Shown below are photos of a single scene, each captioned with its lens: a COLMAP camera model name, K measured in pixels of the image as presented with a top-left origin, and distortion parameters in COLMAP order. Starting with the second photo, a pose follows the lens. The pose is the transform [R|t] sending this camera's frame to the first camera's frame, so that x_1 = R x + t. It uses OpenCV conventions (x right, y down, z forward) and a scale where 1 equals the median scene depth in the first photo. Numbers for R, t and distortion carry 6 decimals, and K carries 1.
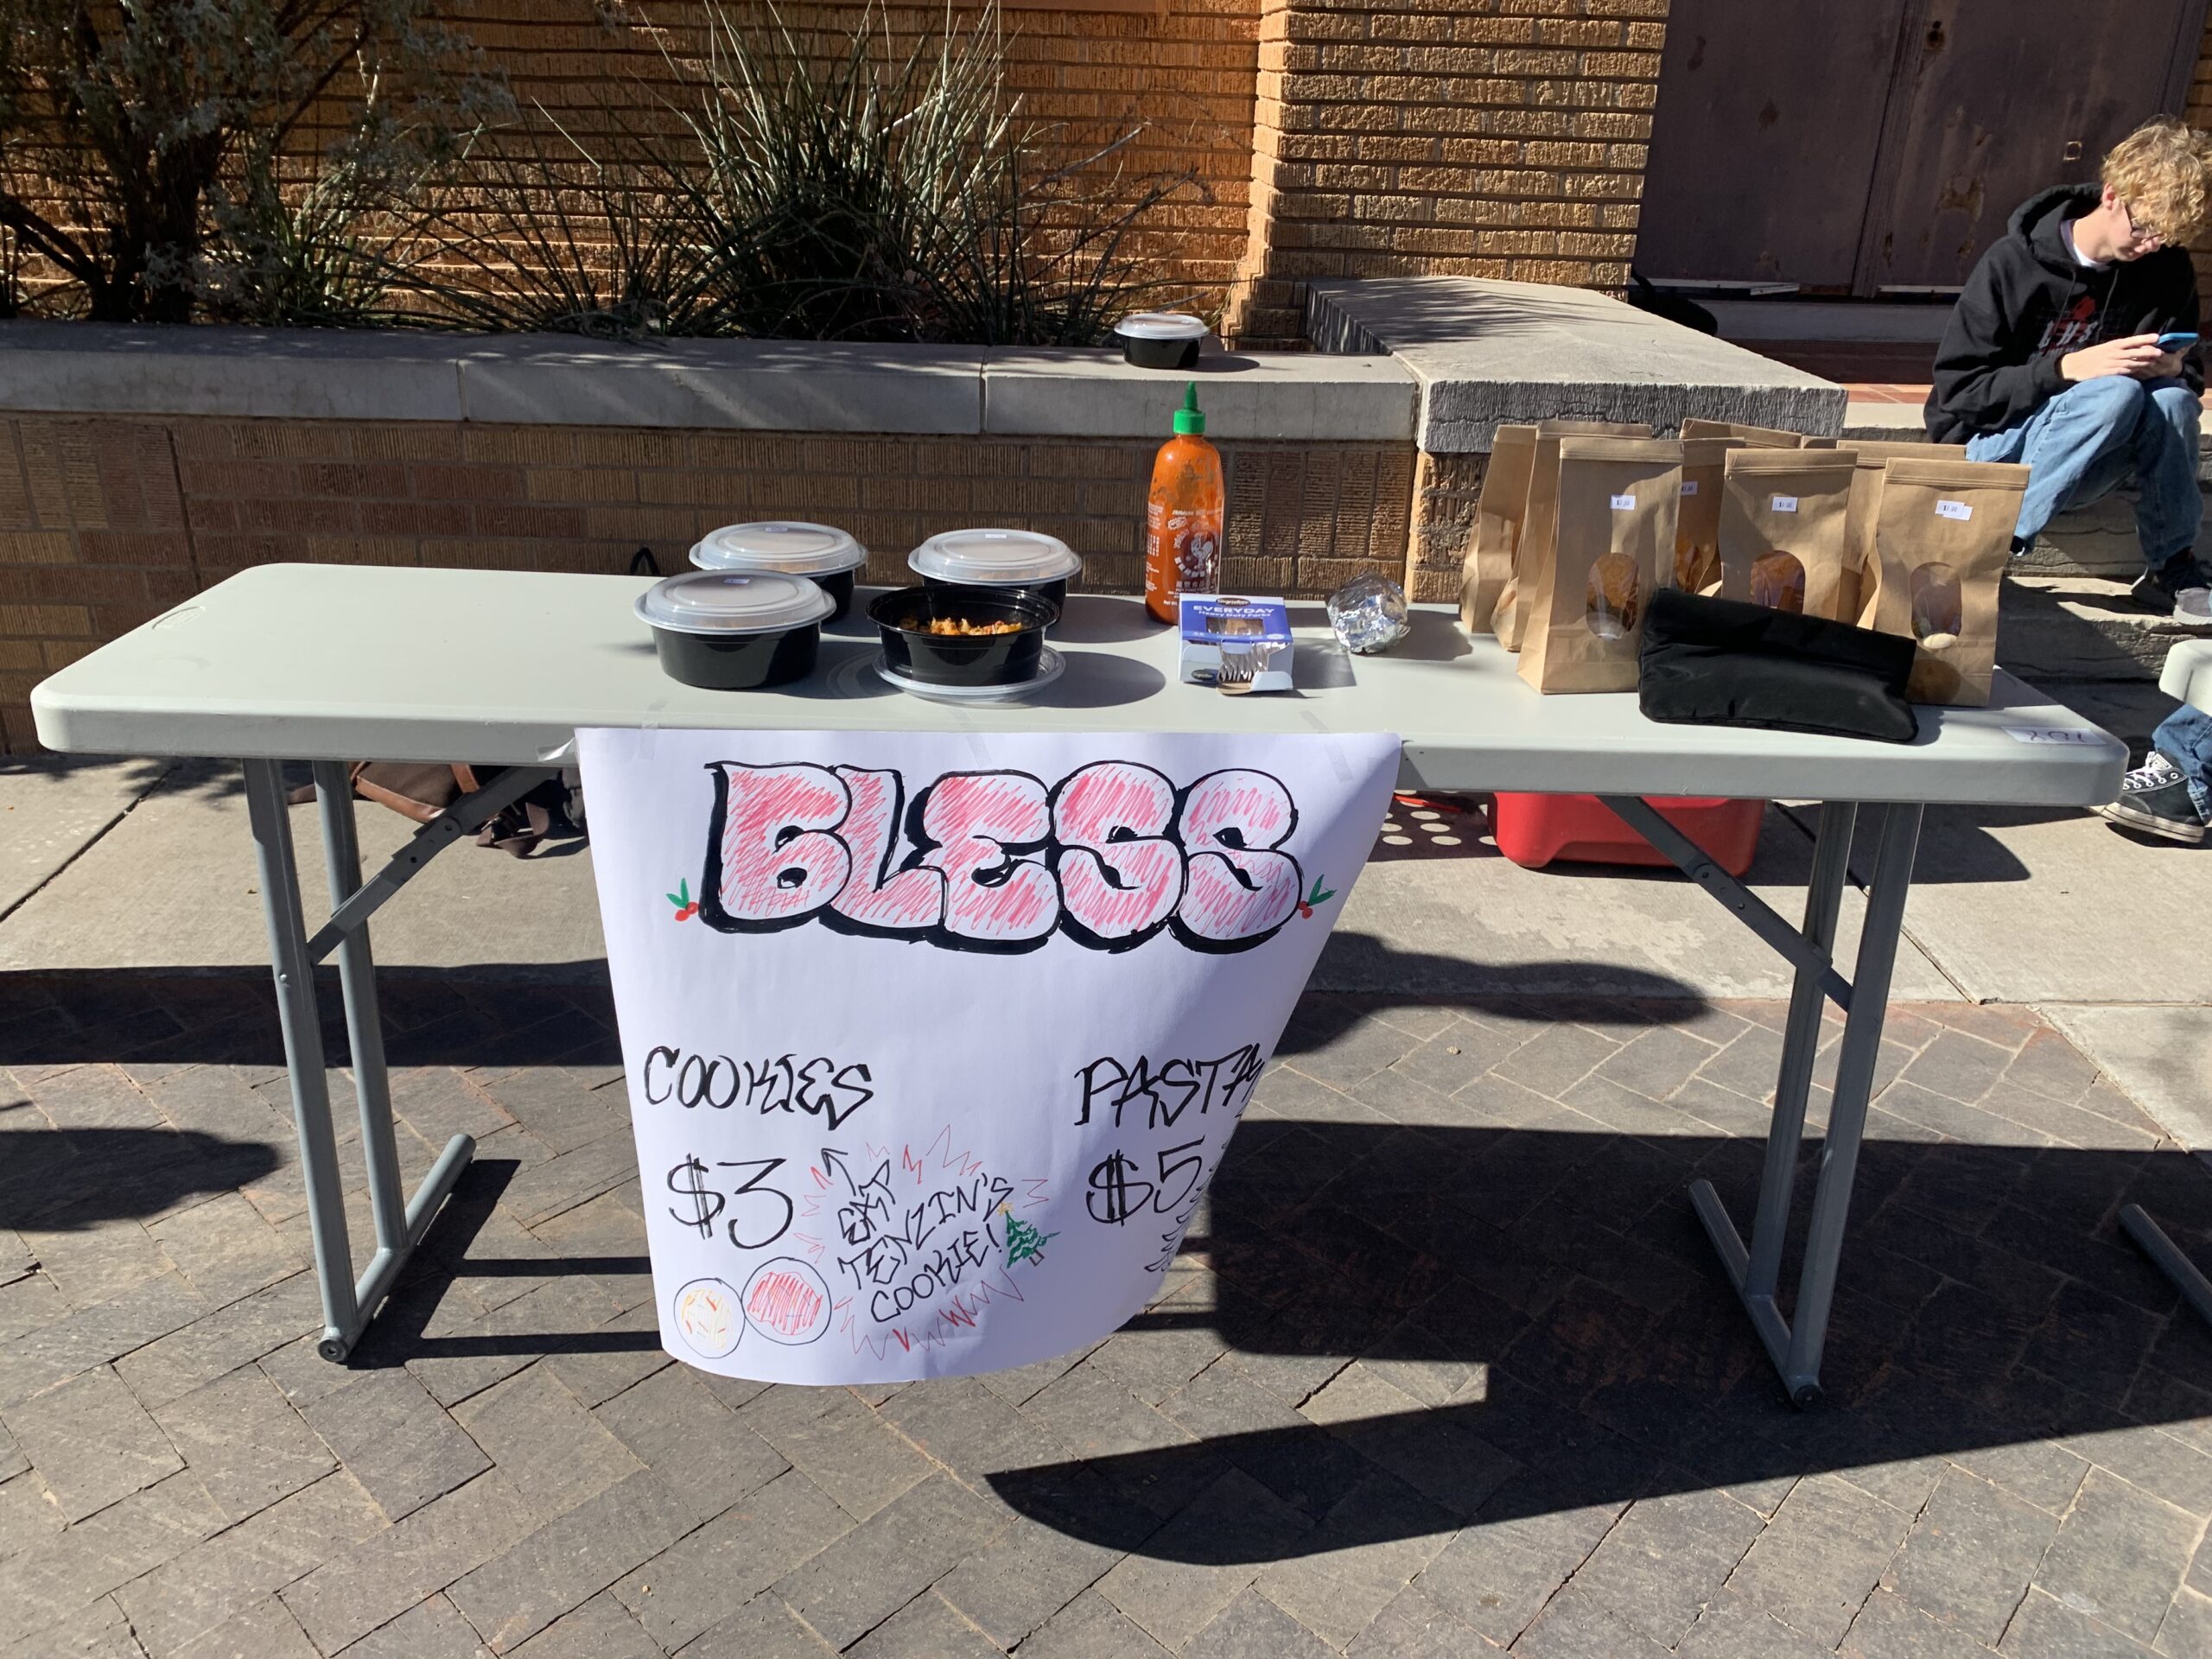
lens RADIAL K [[1759.7, 0, 1117.9], [0, 1759.7, 812.9], [0, 0, 1]] dist [0.008960, 0.017546]
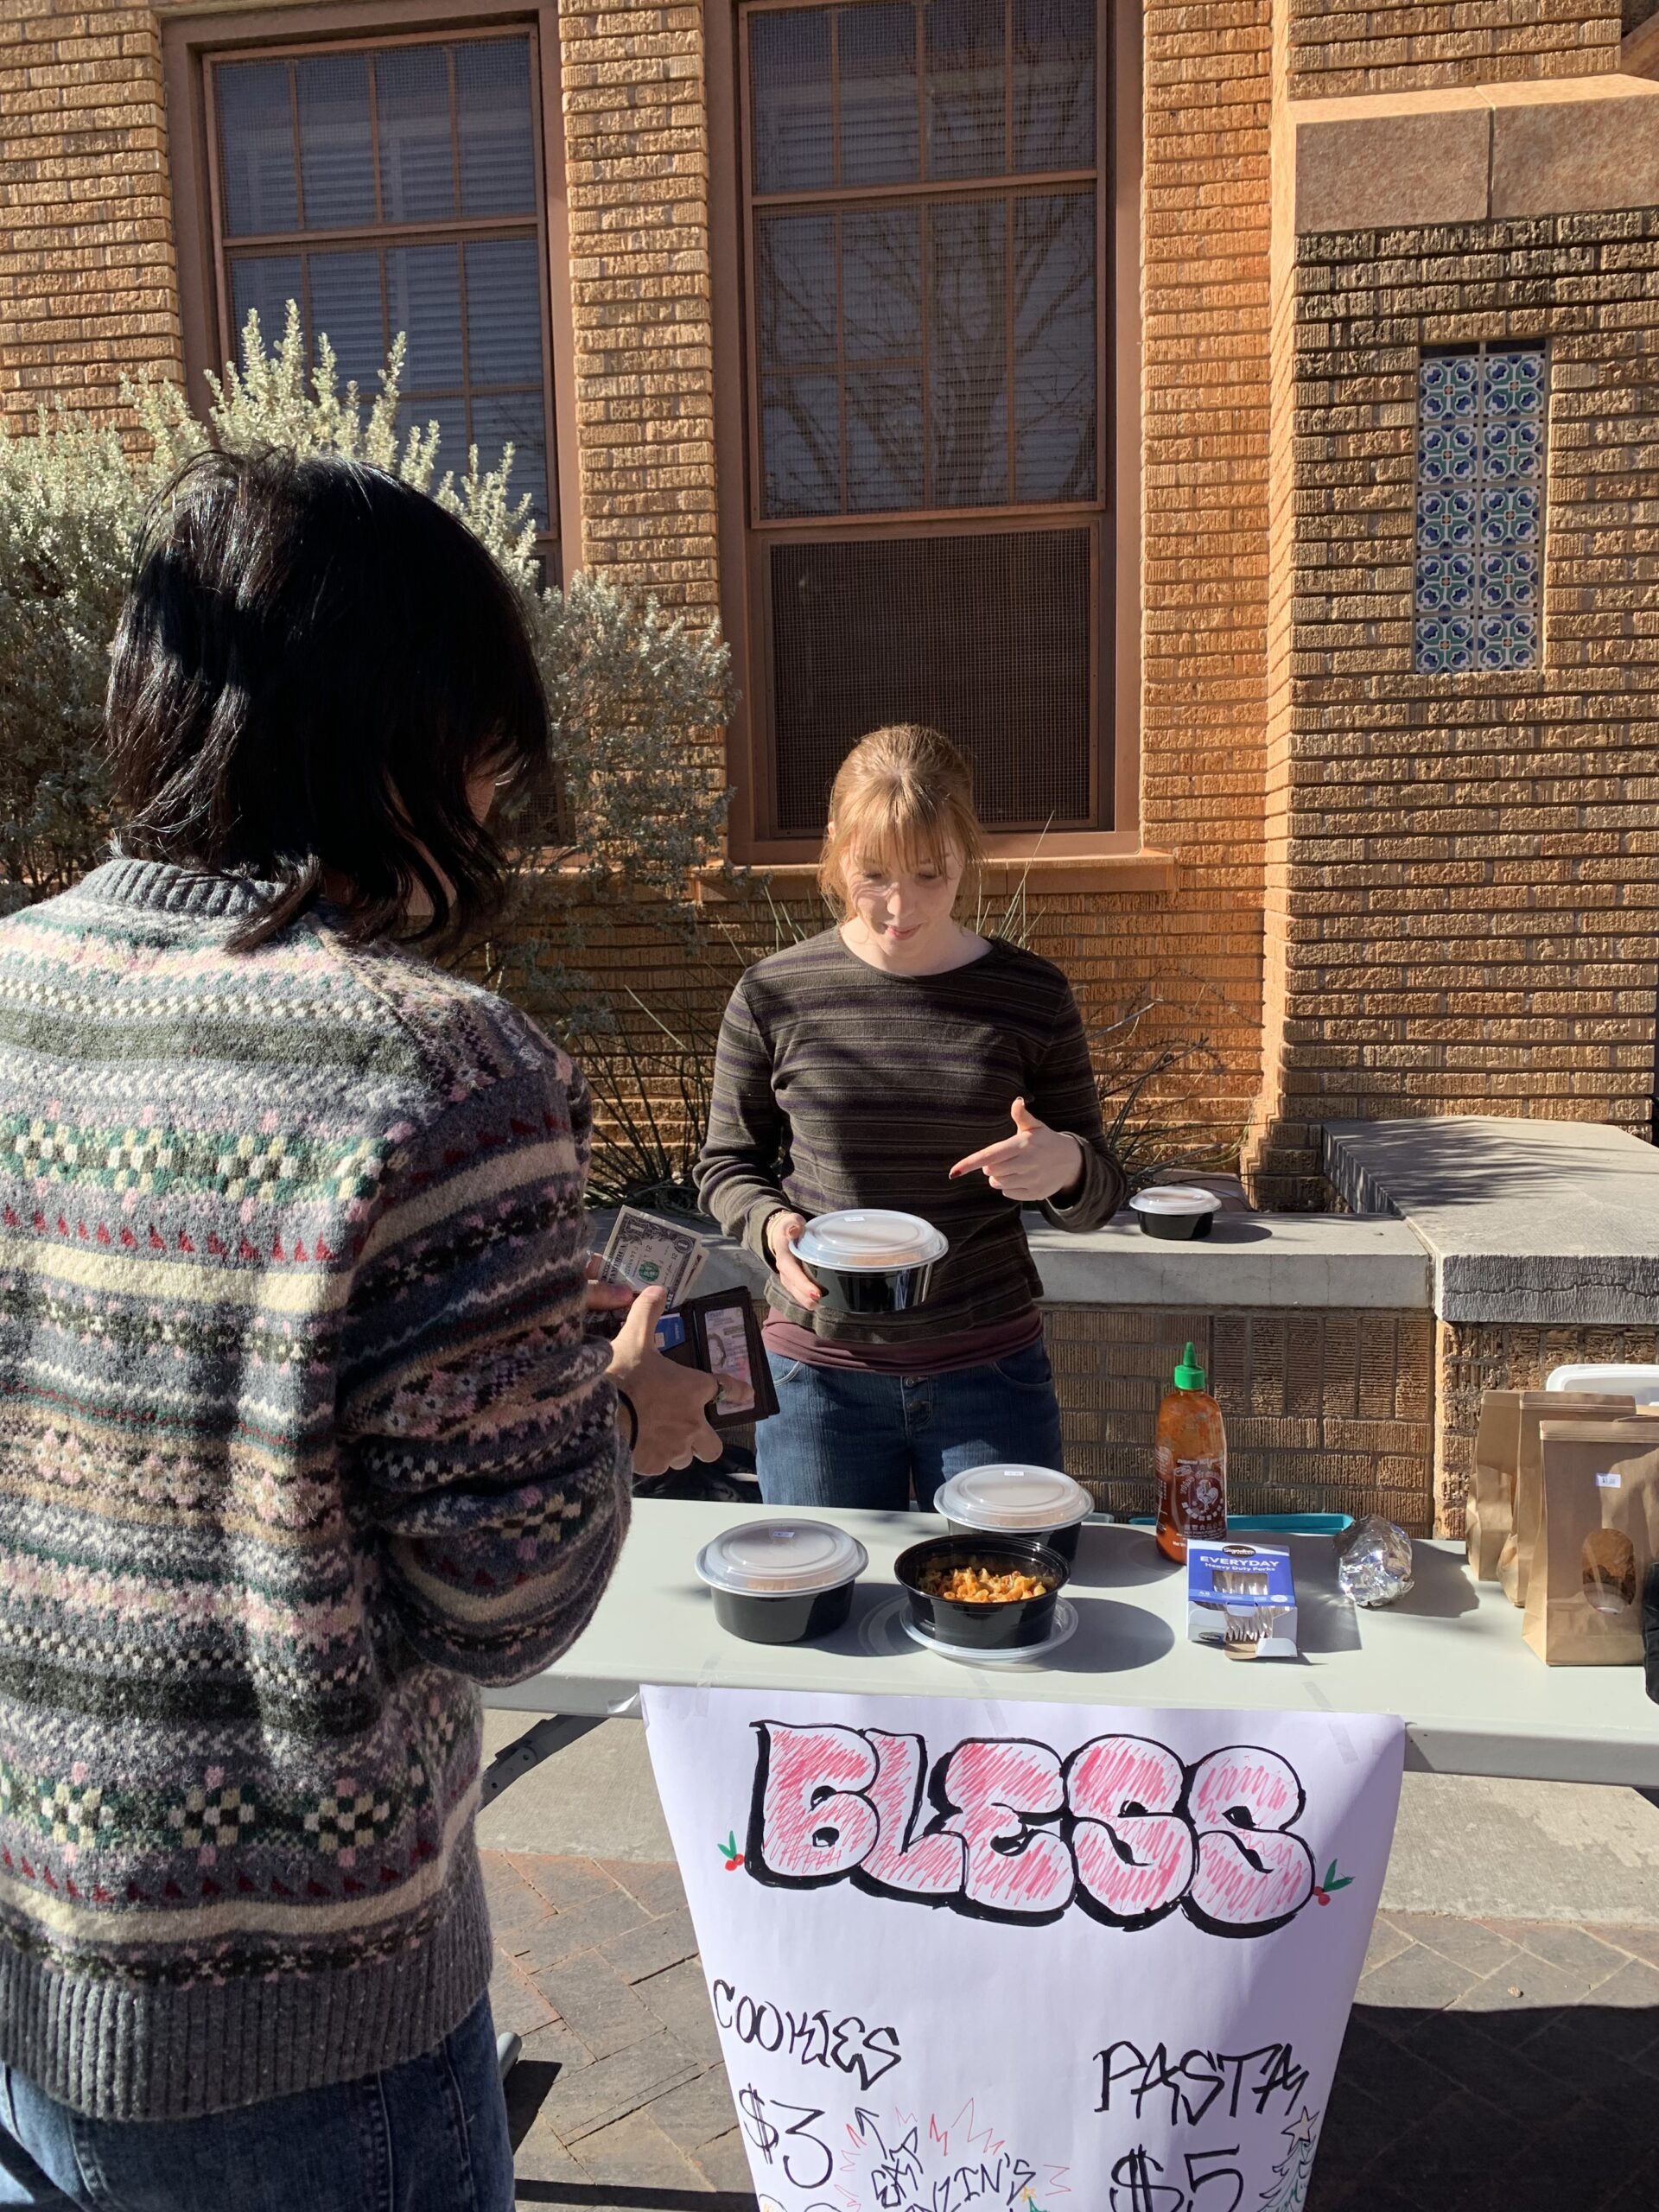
lens RADIAL K [[1752.4, 0, 830.0], [0, 1752.4, 1079.2], [0, 0, 1]] dist [0.018220, -0.005682]
pose [[0.983137, -0.030172, -0.180363, 0.023528], [-0.020395, 0.962051, -0.272107, -0.102702], [0.181729, 0.271197, 0.945213, -0.127990]]
